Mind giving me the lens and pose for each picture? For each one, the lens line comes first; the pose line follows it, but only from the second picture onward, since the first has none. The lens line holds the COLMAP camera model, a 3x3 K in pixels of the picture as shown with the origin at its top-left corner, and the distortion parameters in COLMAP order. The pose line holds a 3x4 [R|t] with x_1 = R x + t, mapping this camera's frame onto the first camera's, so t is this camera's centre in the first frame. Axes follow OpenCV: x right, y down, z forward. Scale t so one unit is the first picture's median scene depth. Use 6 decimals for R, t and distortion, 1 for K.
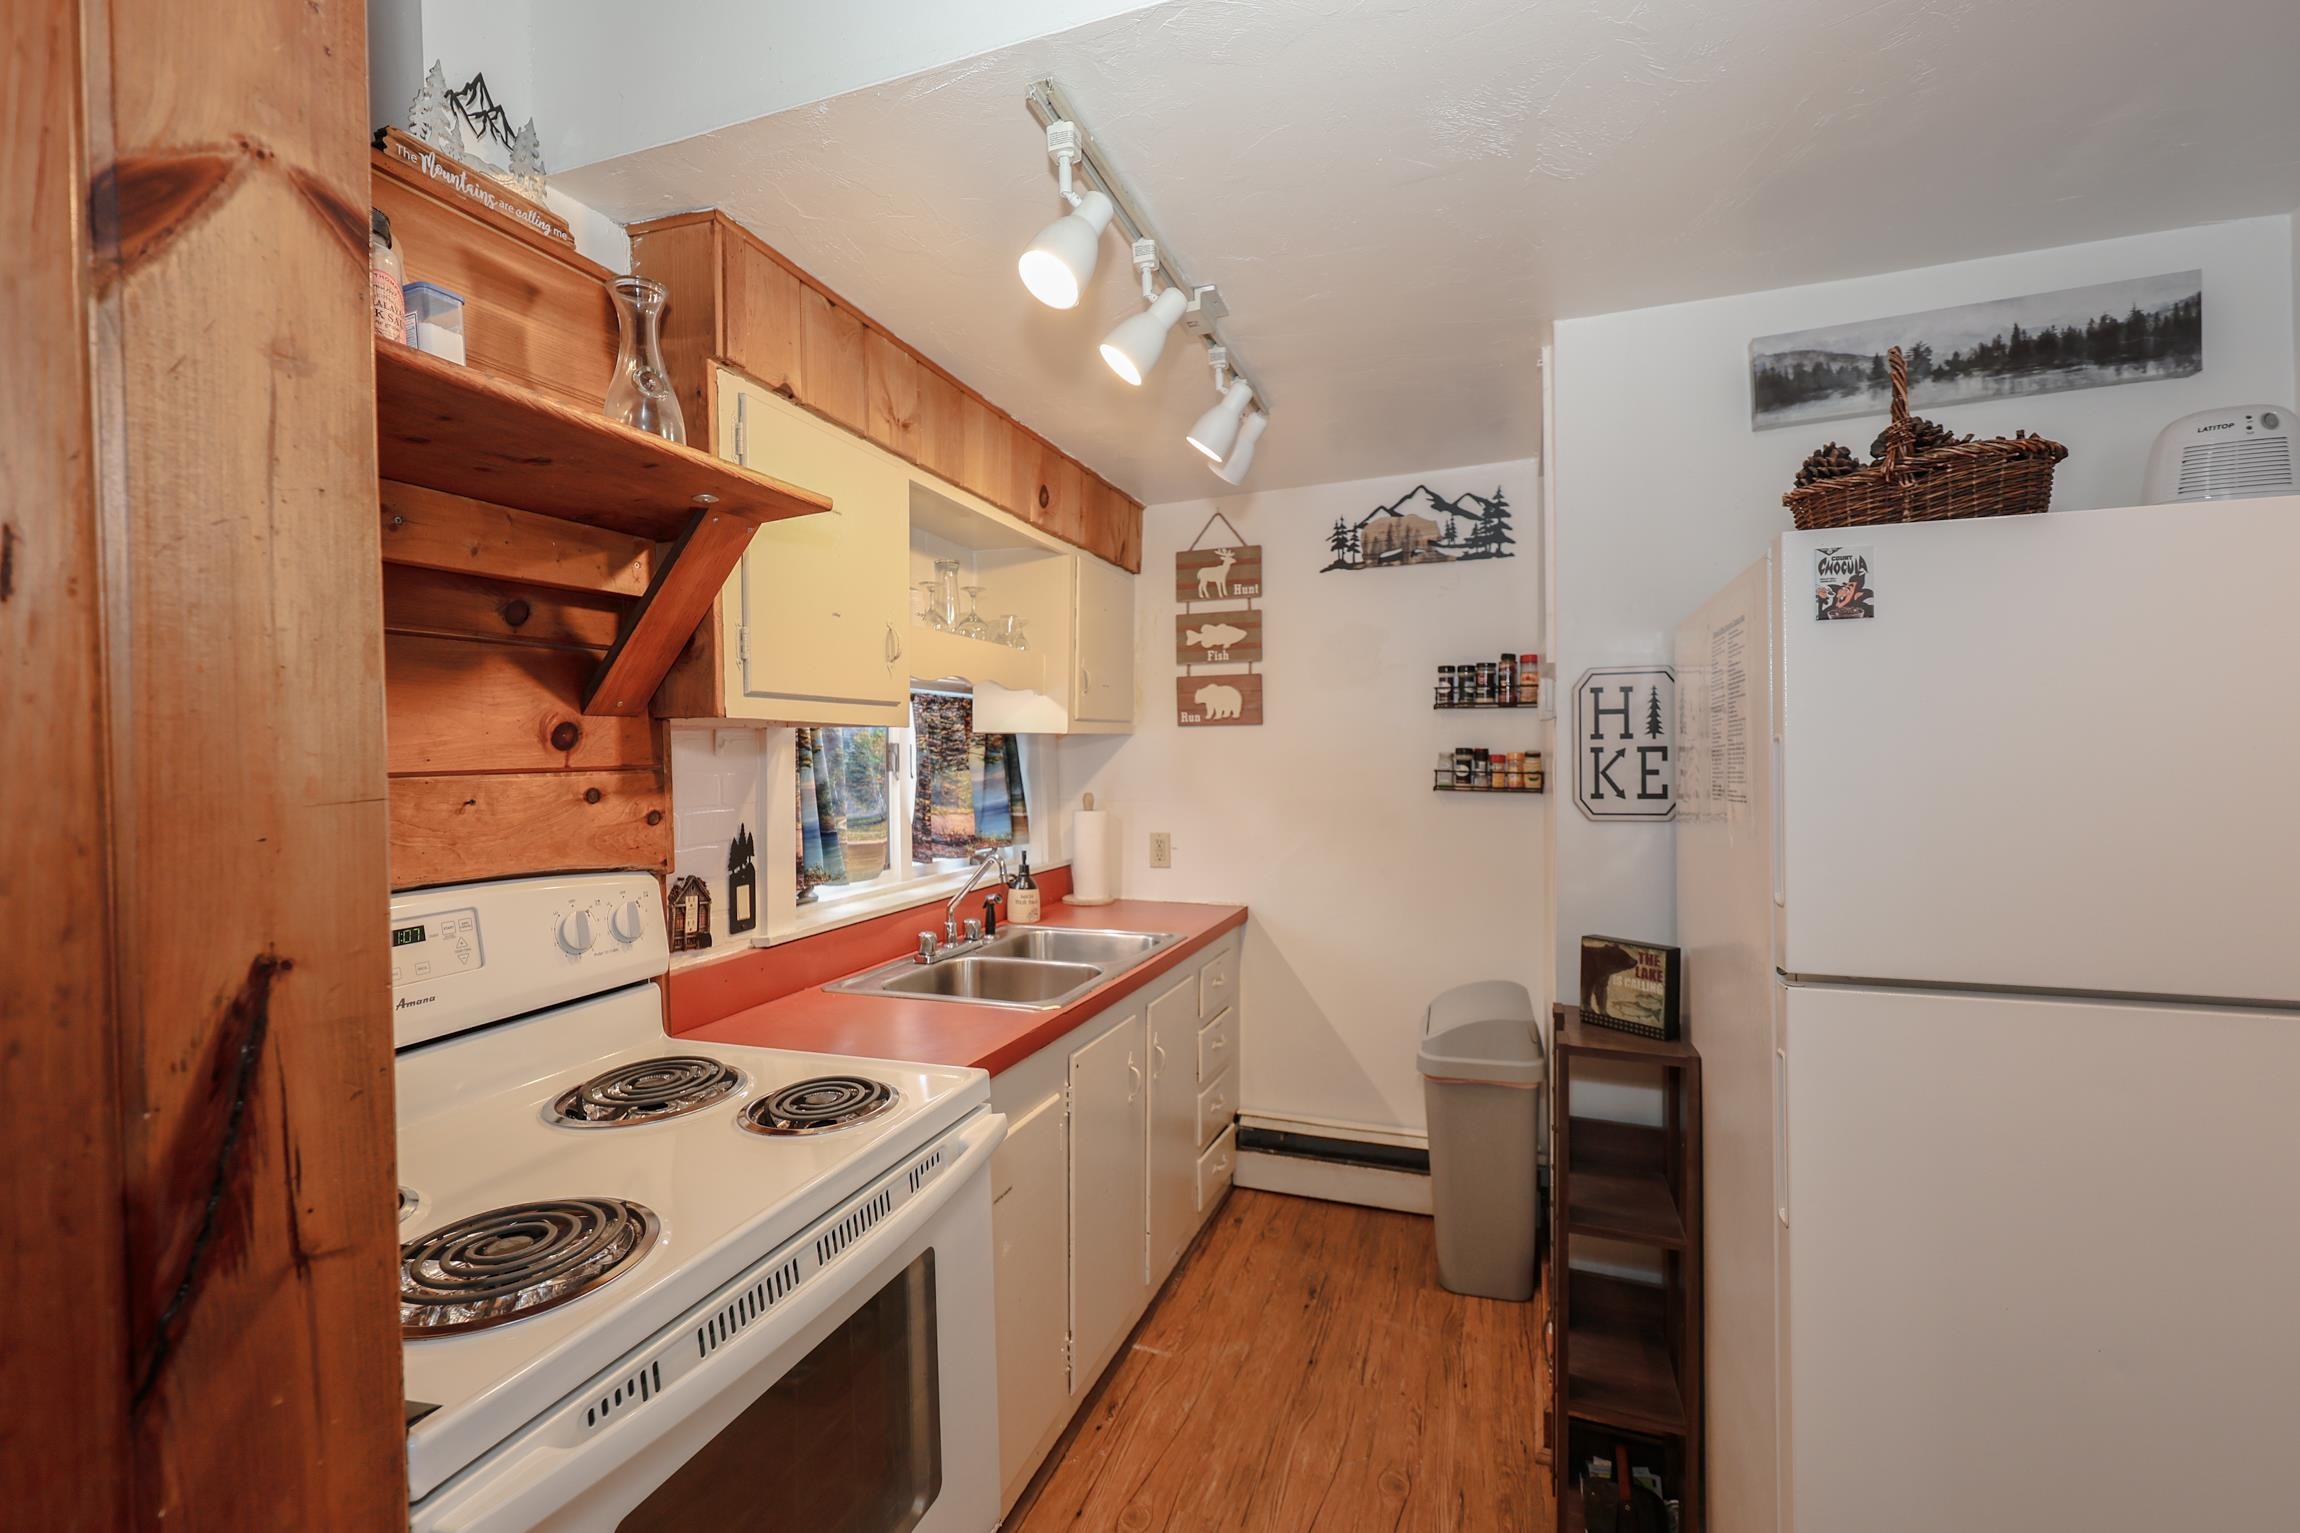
lens RADIAL K [[959.3, 0, 1148.3], [0, 959.3, 765.1], [0, 0, 1]] dist [0.001692, -0.001154]
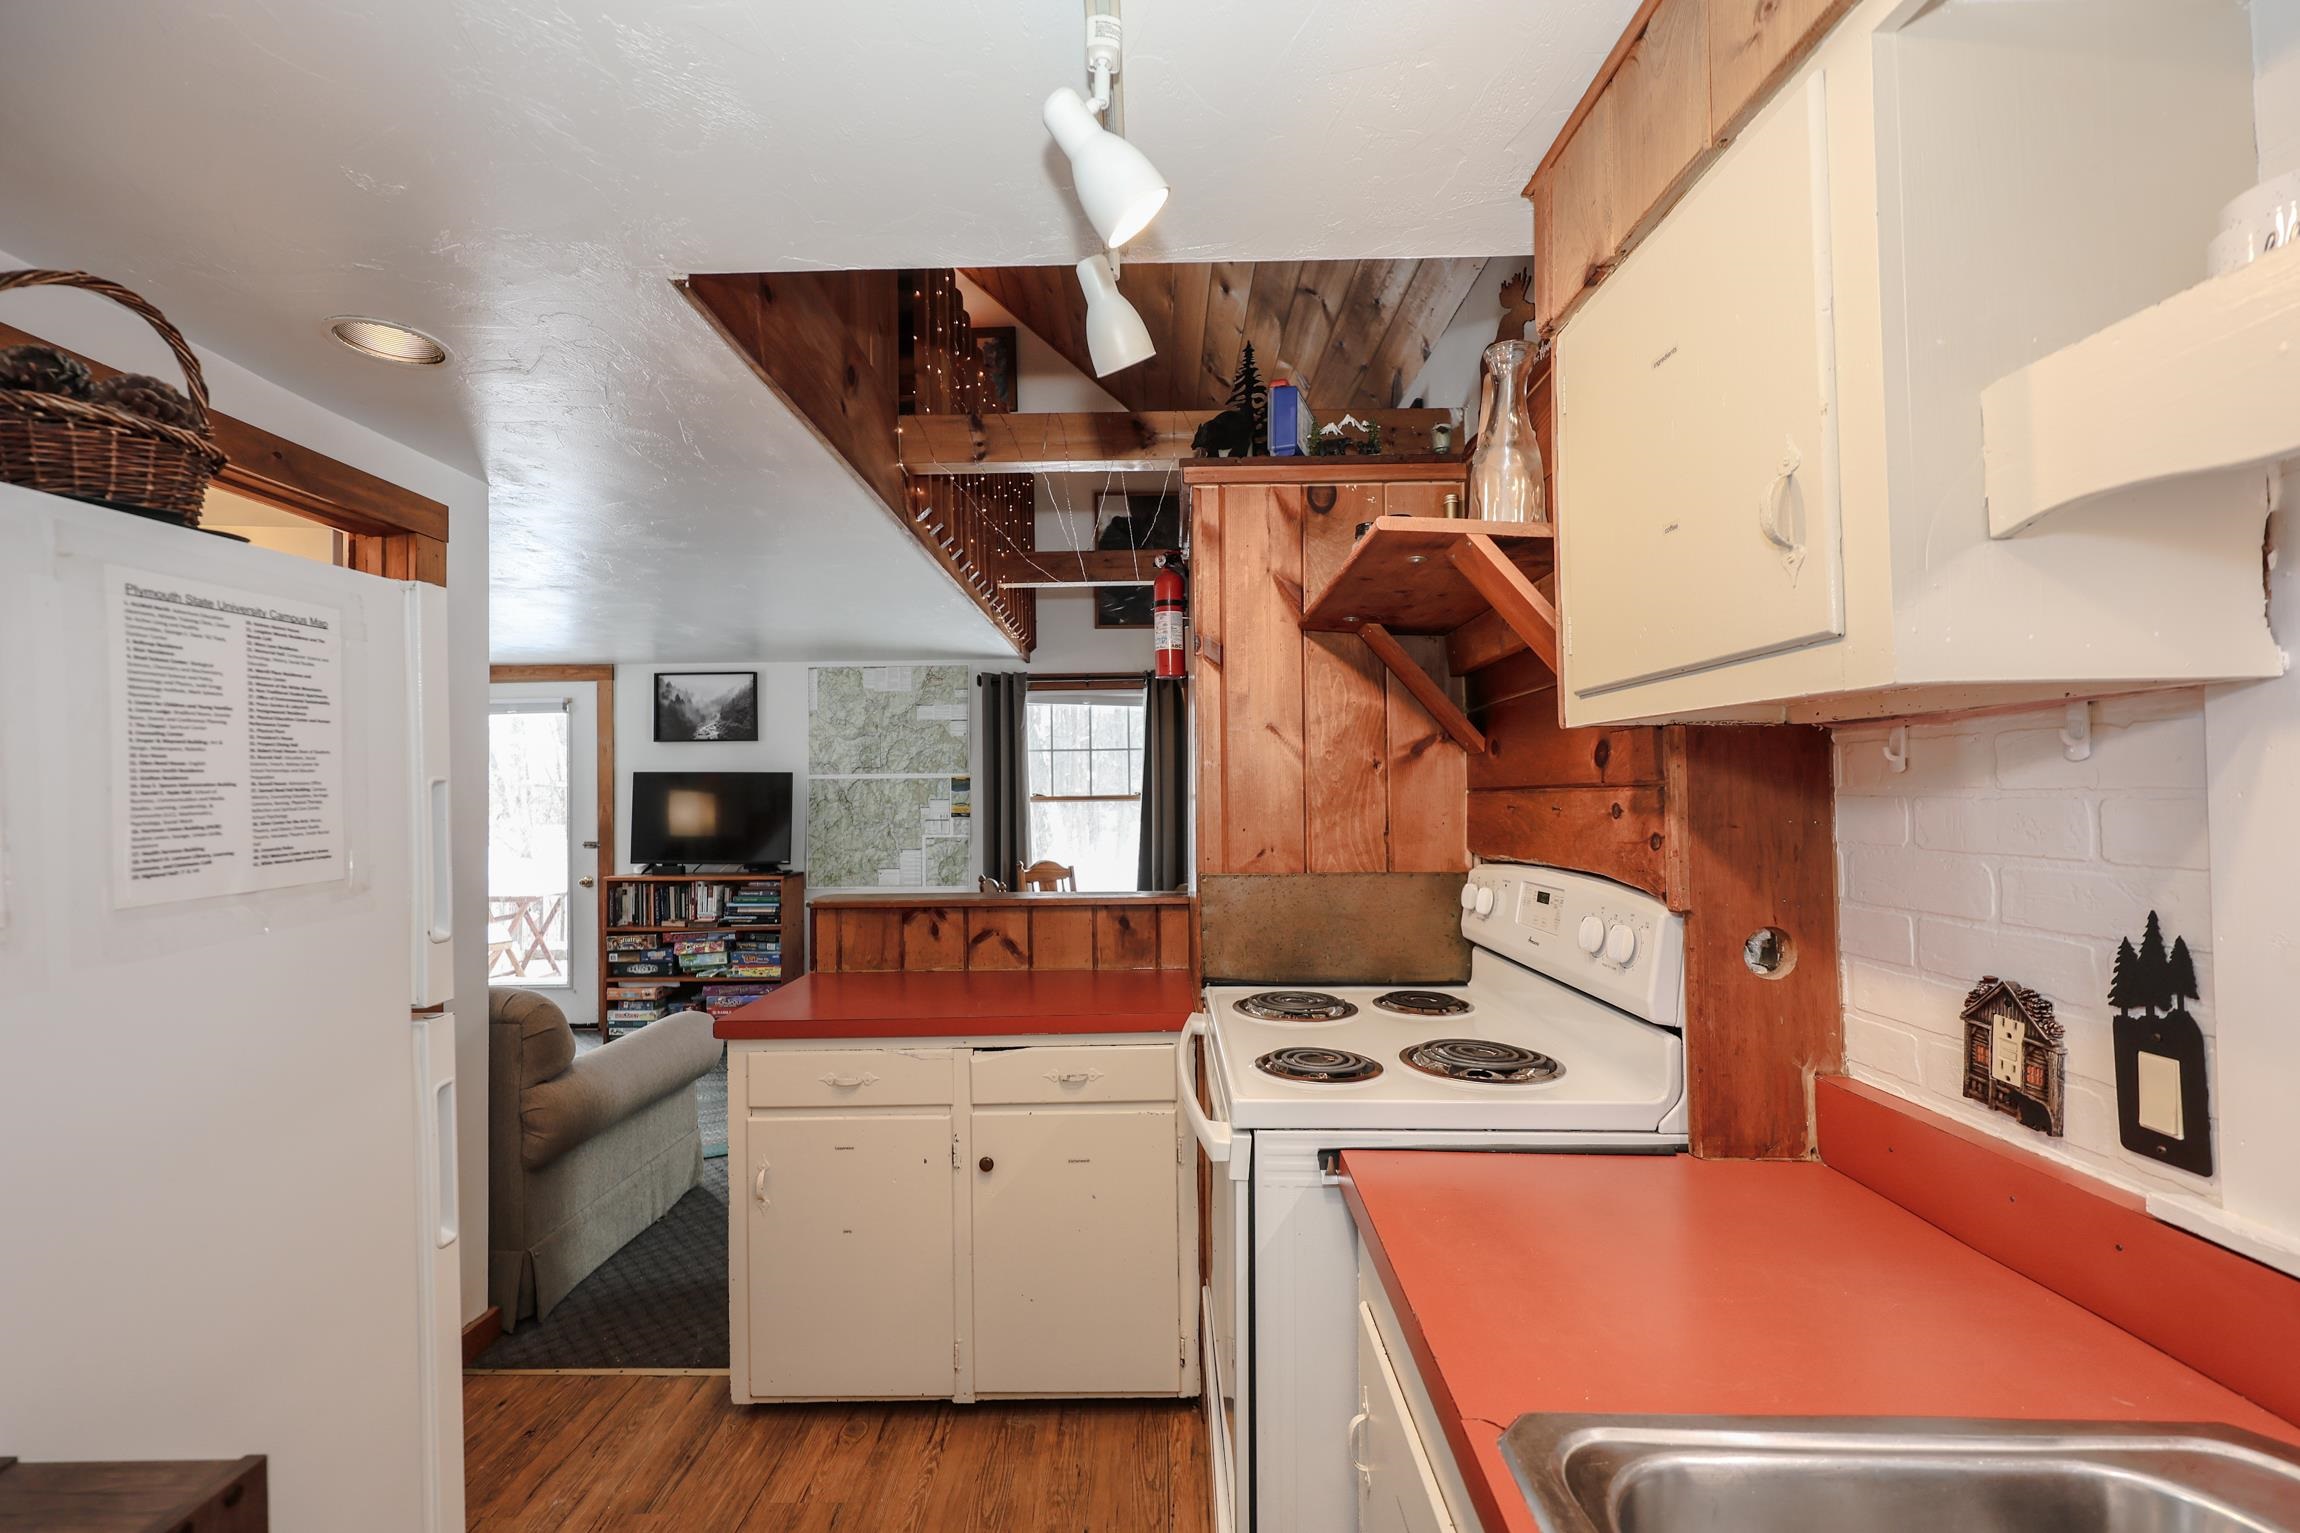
lens RADIAL K [[959.3, 0, 1146.4], [0, 959.3, 776.3], [0, 0, 1]] dist [0.001692, -0.001154]
pose [[-0.943459, 0.011083, -0.331304, 0.177830], [0.012136, 0.999926, -0.001111, -0.007722], [0.331267, -0.005069, -0.943524, 1.437718]]
